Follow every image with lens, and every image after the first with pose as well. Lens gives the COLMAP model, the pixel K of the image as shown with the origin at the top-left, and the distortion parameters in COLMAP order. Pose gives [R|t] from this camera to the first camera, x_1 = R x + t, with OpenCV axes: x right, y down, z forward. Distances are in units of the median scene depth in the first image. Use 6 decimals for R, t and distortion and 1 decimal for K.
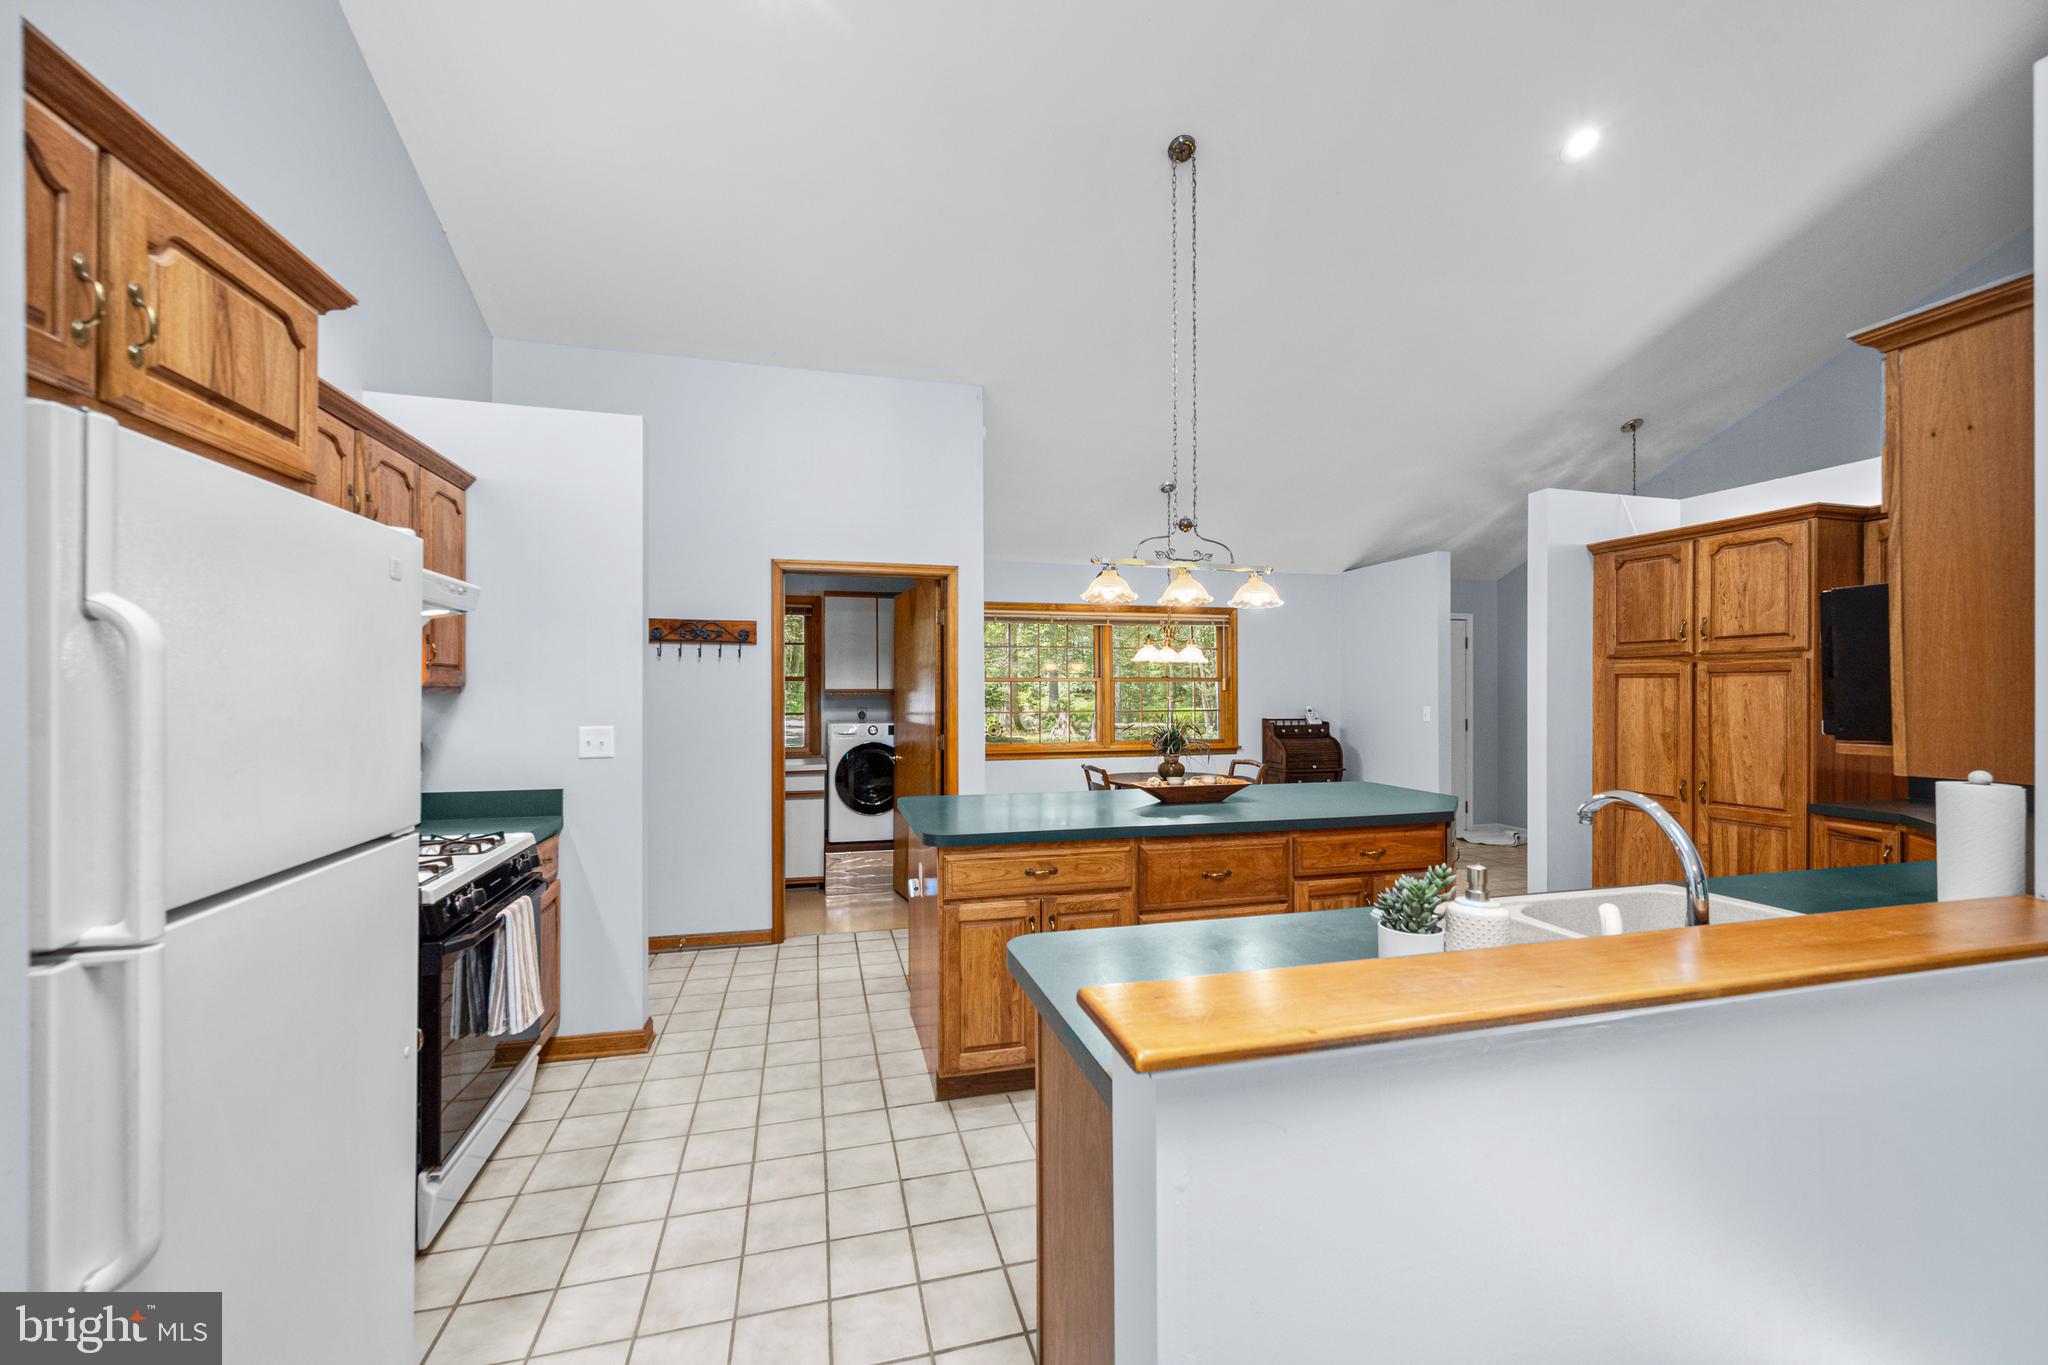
lens RADIAL K [[810.4, 0, 1021.8], [0, 810.4, 683.7], [0, 0, 1]] dist [-0.000887, -0.000090]
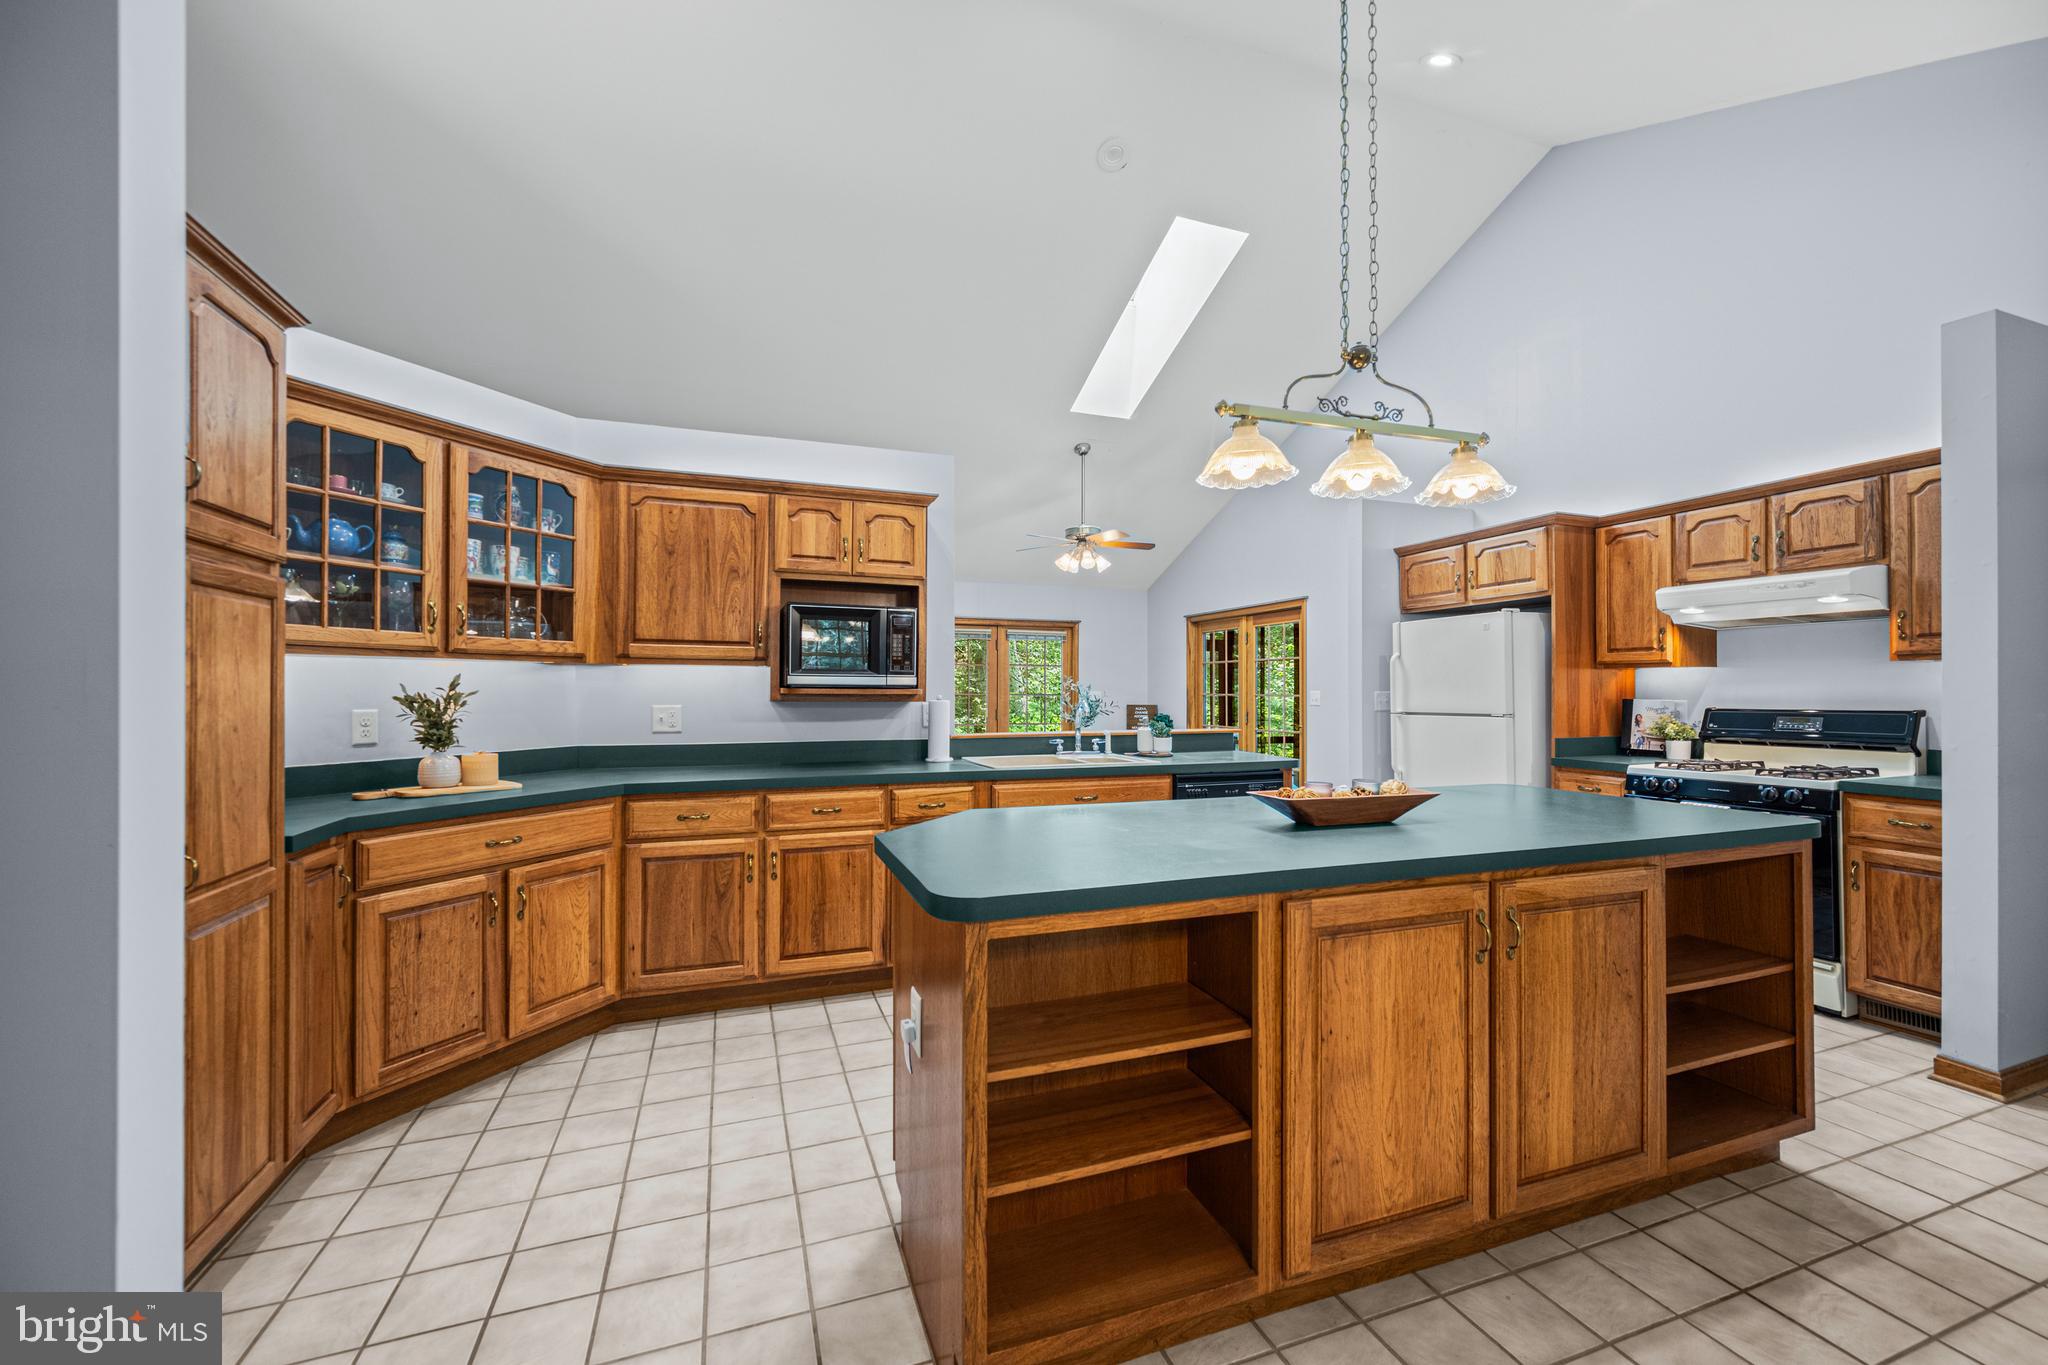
lens RADIAL K [[810.4, 0, 1021.8], [0, 810.4, 683.7], [0, 0, 1]] dist [-0.000887, -0.000090]
pose [[-0.995791, -0.002757, -0.091616, 0.459331], [-0.001378, 0.999885, -0.015116, 0.043795], [0.091647, -0.014927, -0.995680, 1.440689]]
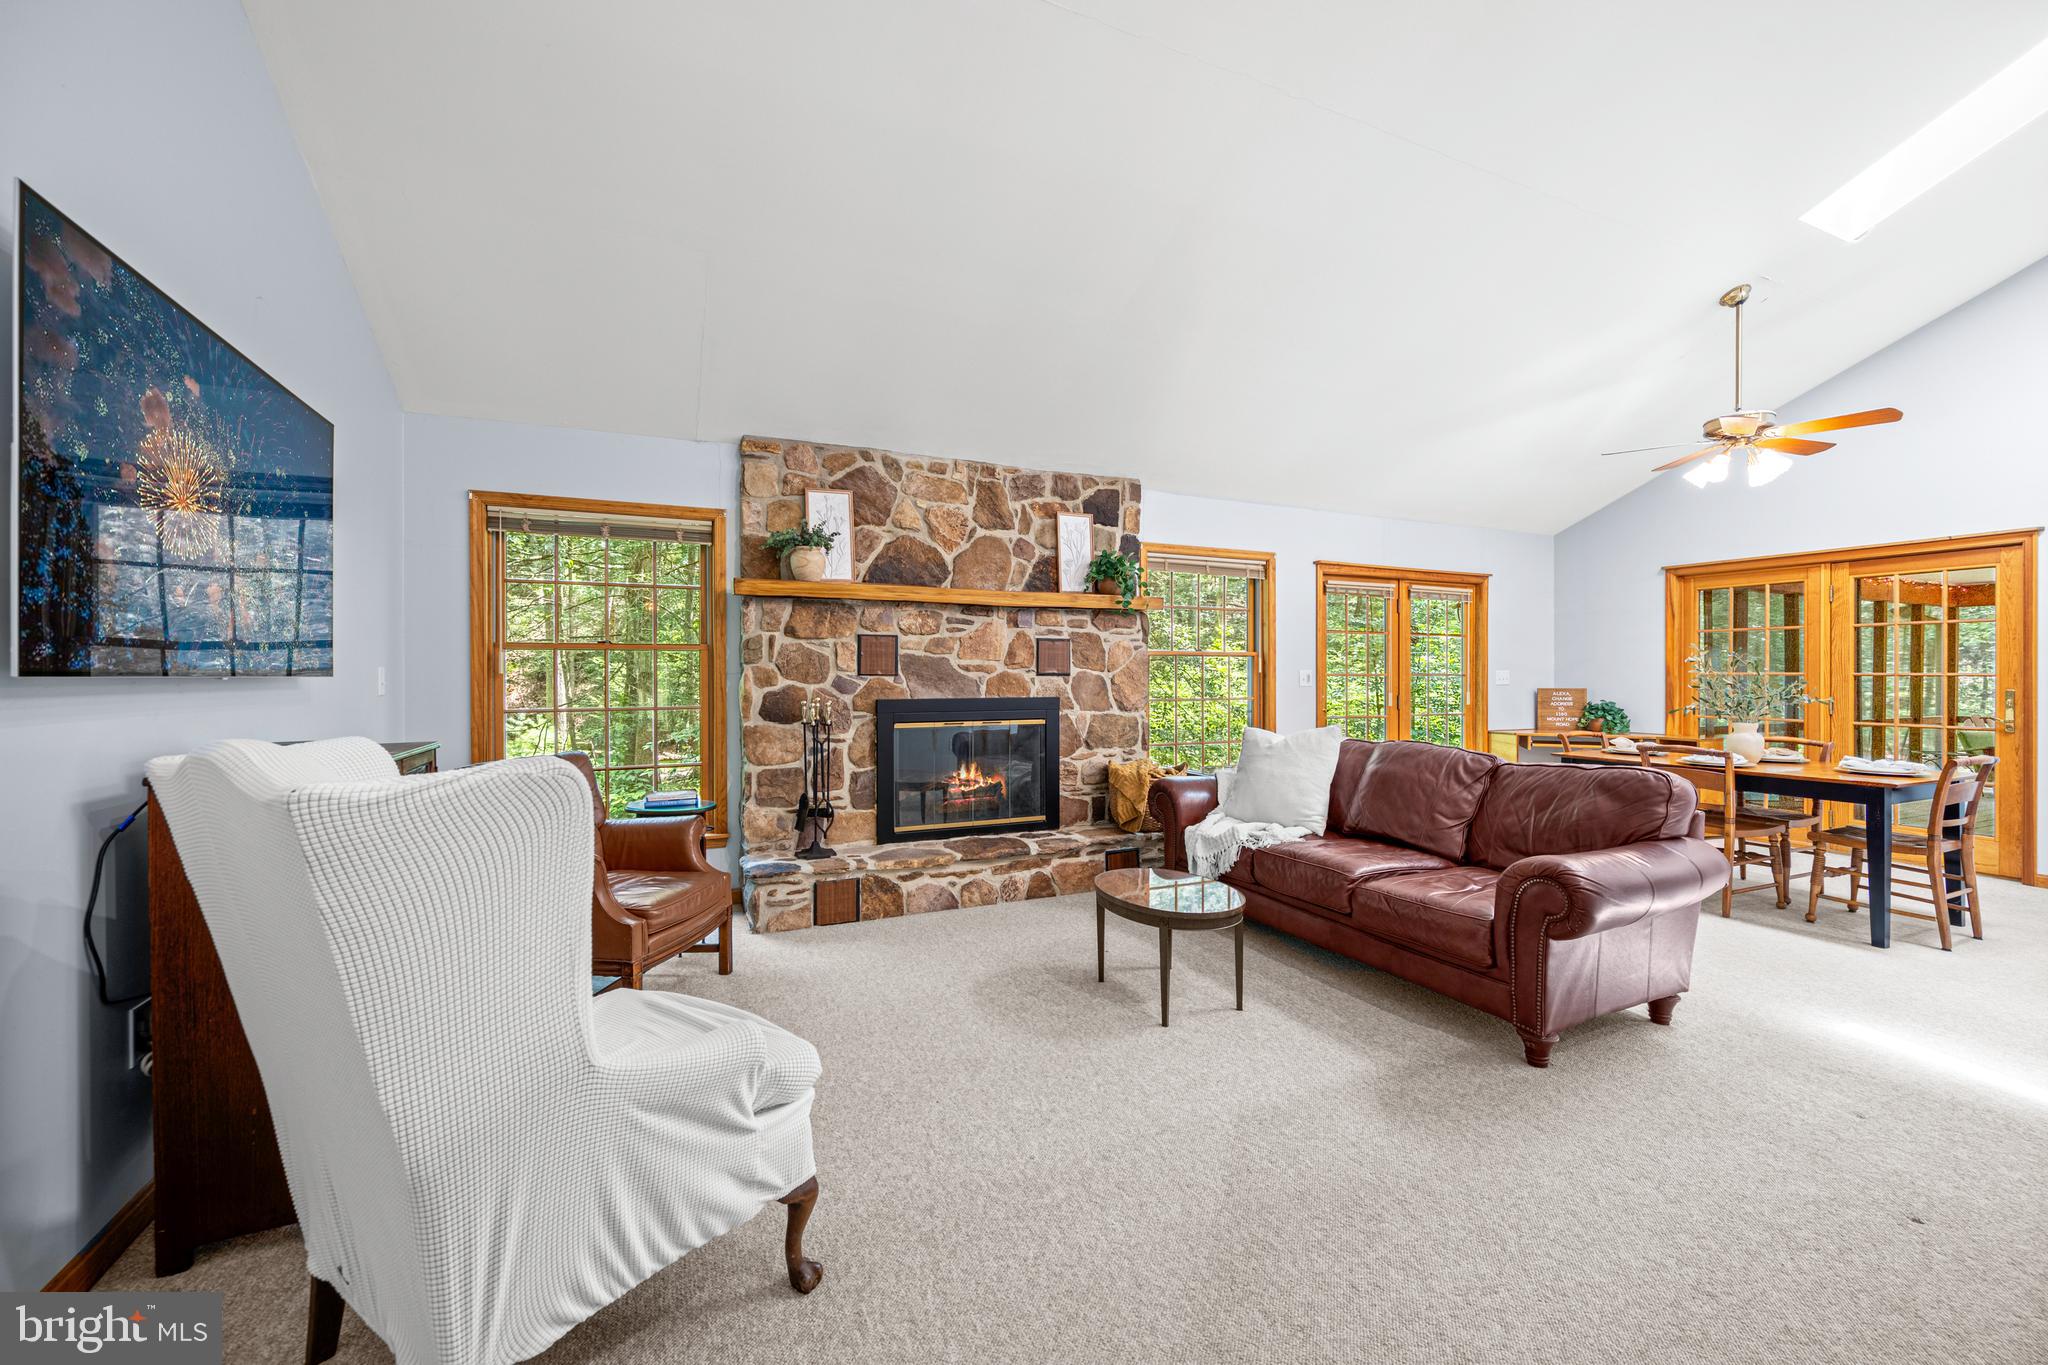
lens RADIAL K [[817.5, 0, 1024.0], [0, 817.5, 682.5], [0, 0, 1]] dist [-0.000429, 0.000135]
pose [[-0.985801, 0.000574, -0.167915, 1.369900], [-0.000175, 0.999990, 0.004444, 0.048679], [0.167916, 0.004410, -0.985791, 0.668791]]
